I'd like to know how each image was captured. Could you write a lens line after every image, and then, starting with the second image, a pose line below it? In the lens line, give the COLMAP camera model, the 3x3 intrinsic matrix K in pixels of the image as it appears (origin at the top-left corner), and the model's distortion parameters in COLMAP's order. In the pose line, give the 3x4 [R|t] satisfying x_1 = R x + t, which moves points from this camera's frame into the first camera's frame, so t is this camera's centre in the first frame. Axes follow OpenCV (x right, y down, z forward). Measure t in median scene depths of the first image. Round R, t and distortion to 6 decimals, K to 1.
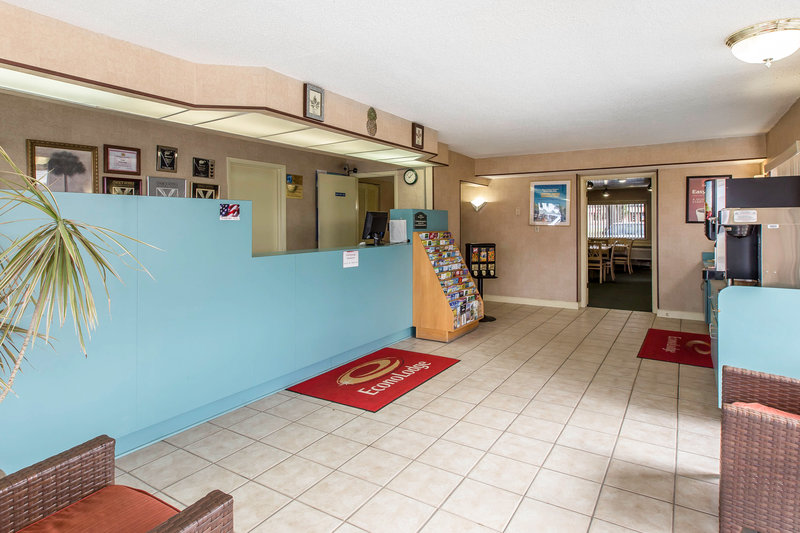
lens RADIAL K [[400.1, 0, 401.0], [0, 400.1, 179.3], [0, 0, 1]] dist [0.000047, -0.000085]
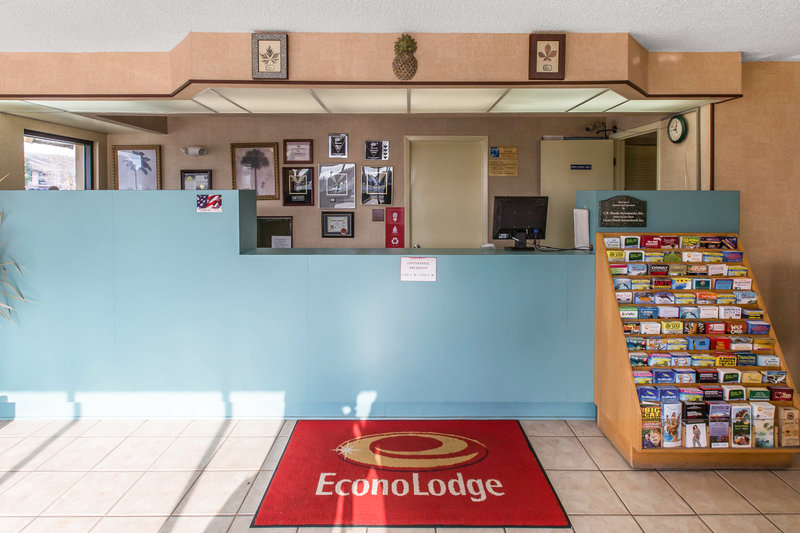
lens RADIAL K [[400.1, 0, 401.0], [0, 400.1, 179.3], [0, 0, 1]] dist [0.000047, -0.000085]
pose [[0.578945, -0.030241, -0.814806, 0.395890], [0.083585, 0.996249, 0.022414, 0.029849], [0.811071, -0.081082, 0.579301, 0.575680]]
